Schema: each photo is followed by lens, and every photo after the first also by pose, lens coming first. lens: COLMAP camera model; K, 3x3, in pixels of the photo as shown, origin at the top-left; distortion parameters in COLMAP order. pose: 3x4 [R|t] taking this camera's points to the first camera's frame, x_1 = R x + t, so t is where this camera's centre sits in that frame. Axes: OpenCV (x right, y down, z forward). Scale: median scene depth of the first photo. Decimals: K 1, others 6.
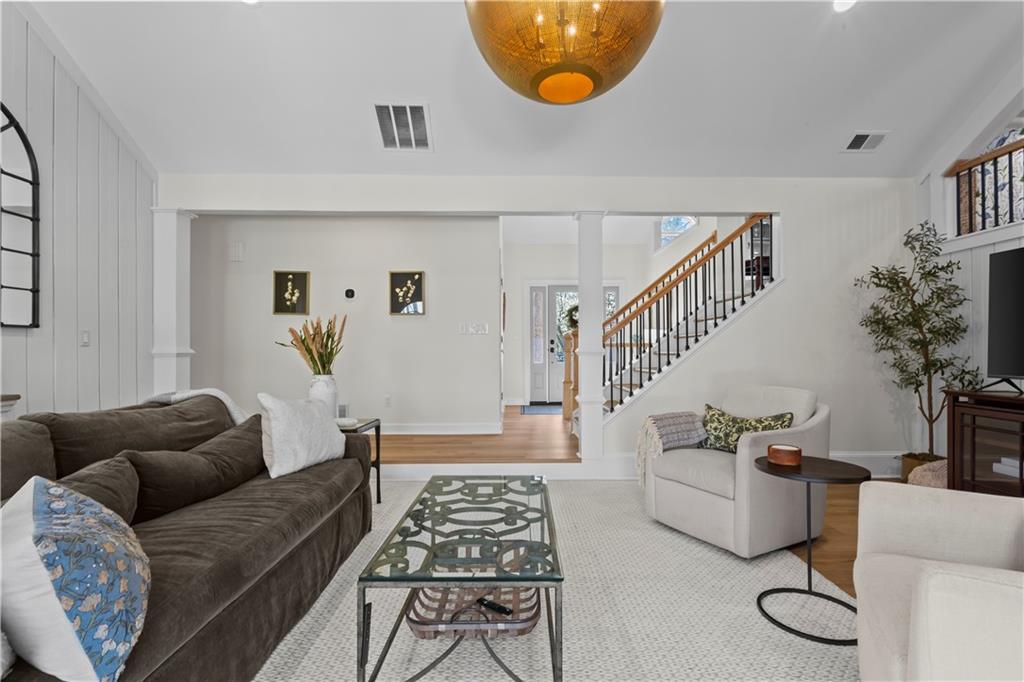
lens RADIAL K [[502.9, 0, 514.1], [0, 502.9, 347.1], [0, 0, 1]] dist [-0.000779, 0.000030]
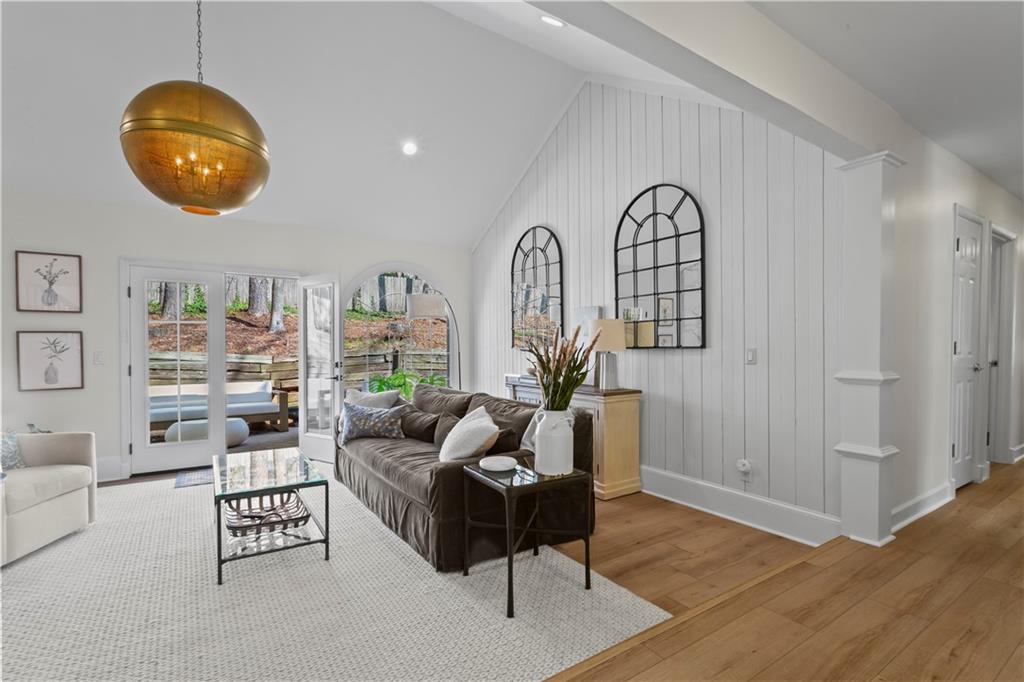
lens RADIAL K [[481.4, 0, 516.8], [0, 481.4, 350.8], [0, 0, 1]] dist [0.004108, -0.000560]
pose [[-0.833650, 0.008693, -0.552225, 0.064526], [0.006522, 0.999961, 0.005896, -0.036738], [0.552255, 0.001313, -0.833674, 1.509399]]
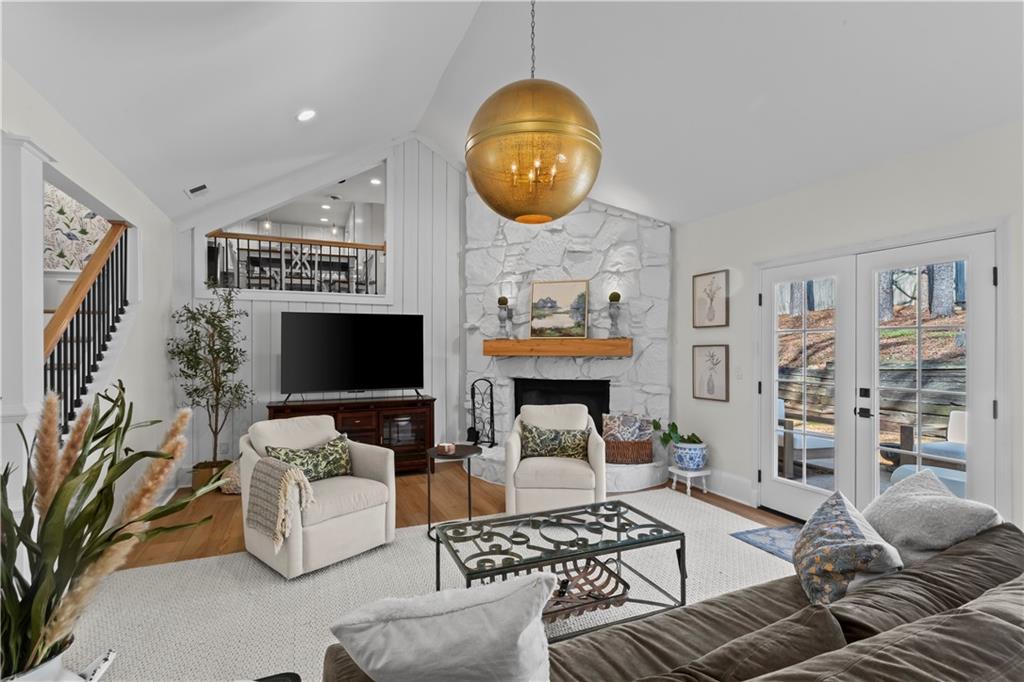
lens RADIAL K [[482.6, 0, 513.6], [0, 482.6, 349.4], [0, 0, 1]] dist [-0.009615, 0.000310]
pose [[-0.383856, 0.000938, 0.923392, -0.607913], [-0.005820, 0.999977, -0.003435, -0.067005], [-0.923374, -0.006692, -0.383842, 0.852955]]
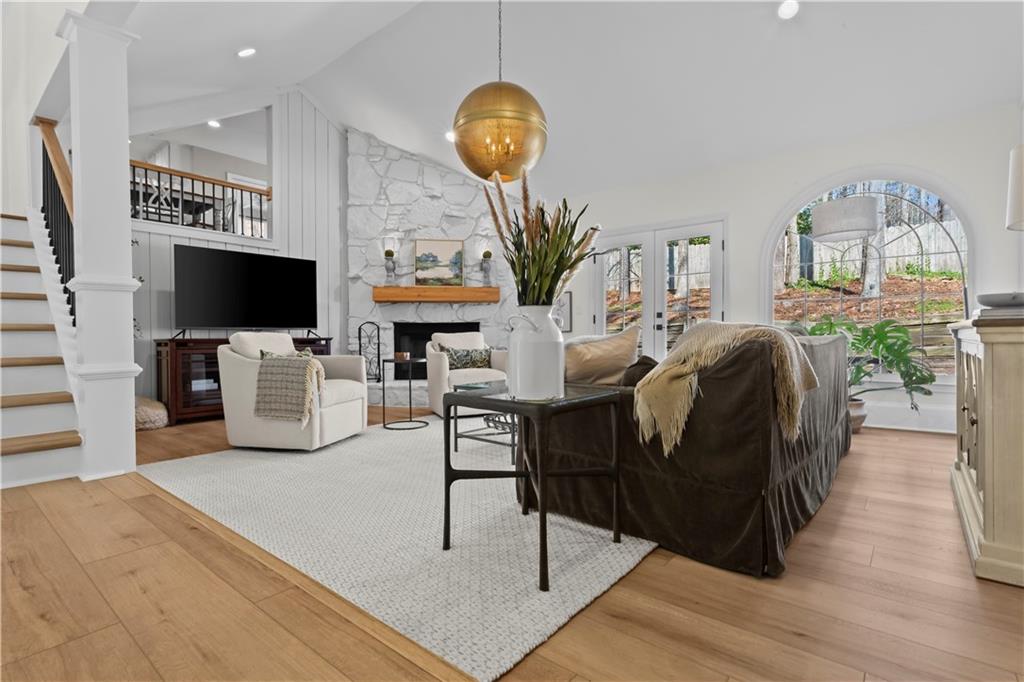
lens RADIAL K [[483.5, 0, 512.0], [0, 483.5, 341.0], [0, 0, 1]] dist [-0.003627, -0.000072]
pose [[-0.761072, -0.000065, 0.648667, -0.650904], [0.001755, 0.999996, 0.002159, 0.086613], [-0.648665, 0.002782, -0.761069, 1.335087]]
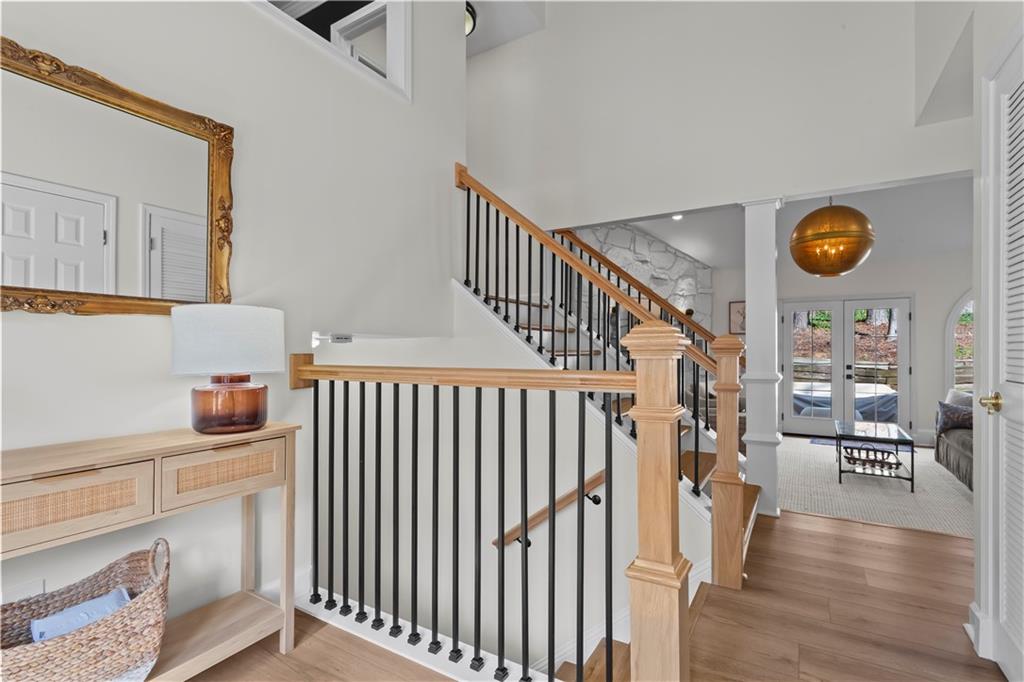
lens RADIAL K [[481.4, 0, 516.8], [0, 481.4, 350.8], [0, 0, 1]] dist [0.004108, -0.000560]
pose [[-0.850106, 0.002644, 0.526605, 0.094364], [-0.004279, 0.999920, -0.011928, -0.027741], [-0.526595, -0.012393, -0.850026, 2.224165]]
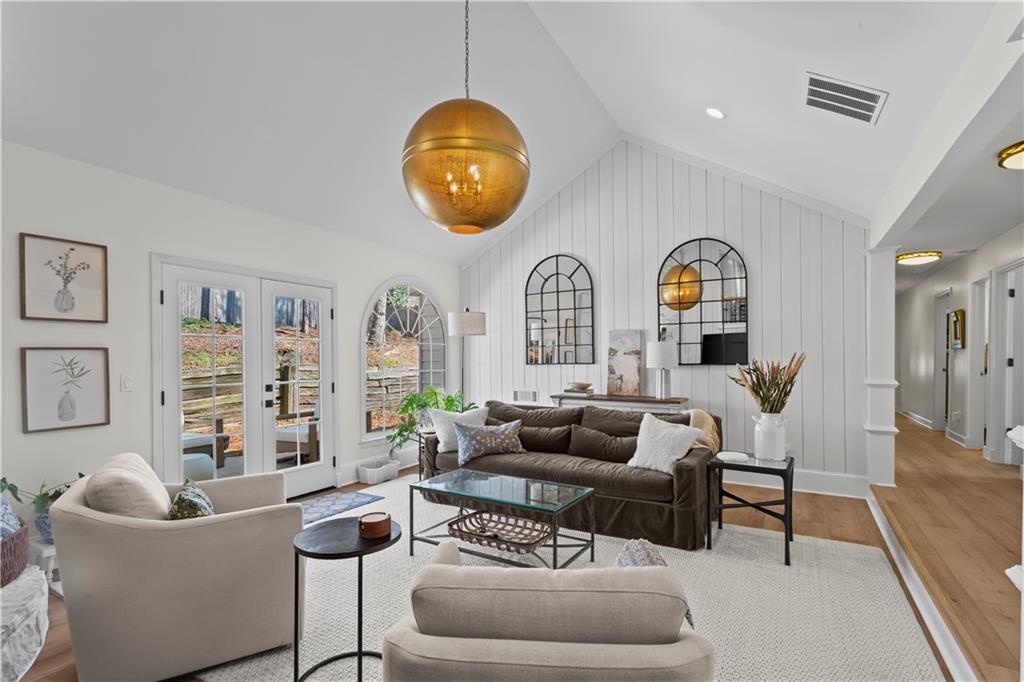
lens RADIAL K [[489.3, 0, 515.1], [0, 489.3, 358.8], [0, 0, 1]] dist [-0.001251, 0.000229]
pose [[-0.509101, 0.005533, -0.860689, 0.709502], [0.009603, 0.999954, 0.000748, -0.057918], [0.860653, -0.007884, -0.509131, 1.018665]]
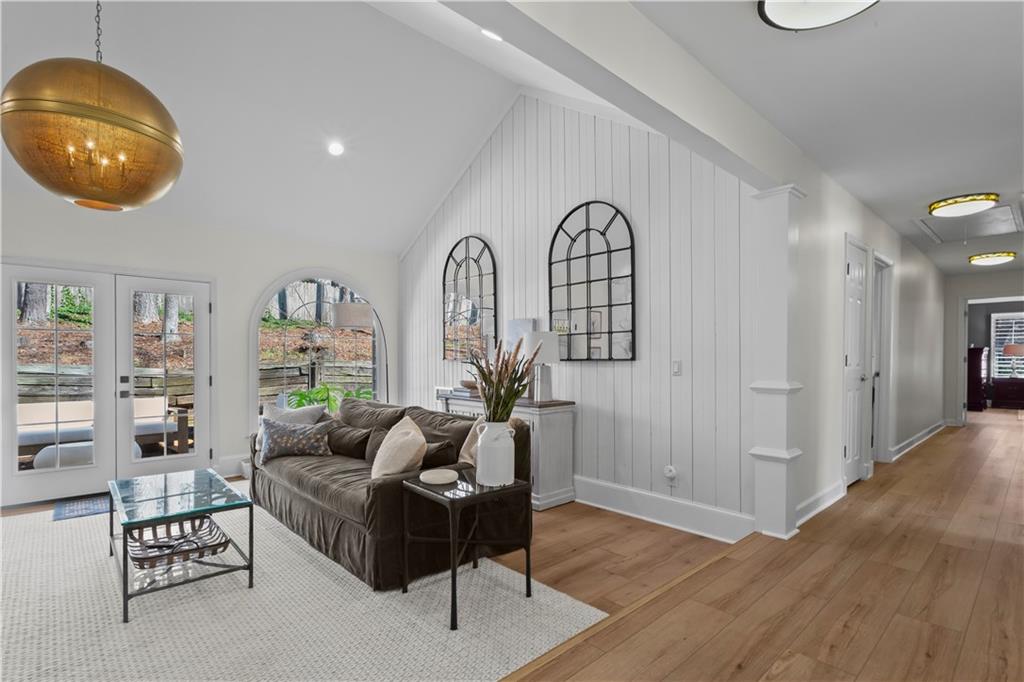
lens RADIAL K [[497.8, 0, 520.3], [0, 497.8, 360.9], [0, 0, 1]] dist [0.003736, 0.000941]
pose [[-0.735895, 0.005757, -0.677071, 0.100634], [0.005201, 0.999982, 0.002850, -0.036957], [0.677075, -0.001425, -0.735912, 1.517639]]
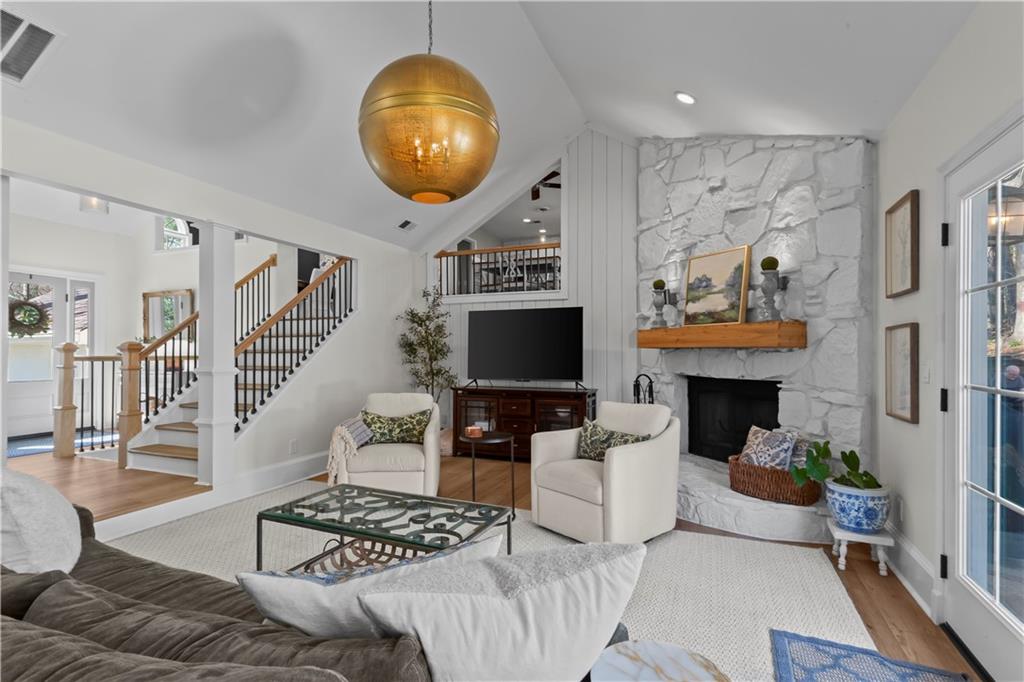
lens RADIAL K [[482.6, 0, 513.6], [0, 482.6, 349.4], [0, 0, 1]] dist [-0.009615, 0.000310]
pose [[0.404568, 0.006420, 0.914485, -0.551027], [-0.009928, 0.999947, -0.002628, -0.040995], [-0.914454, -0.008016, 0.404611, 0.134748]]
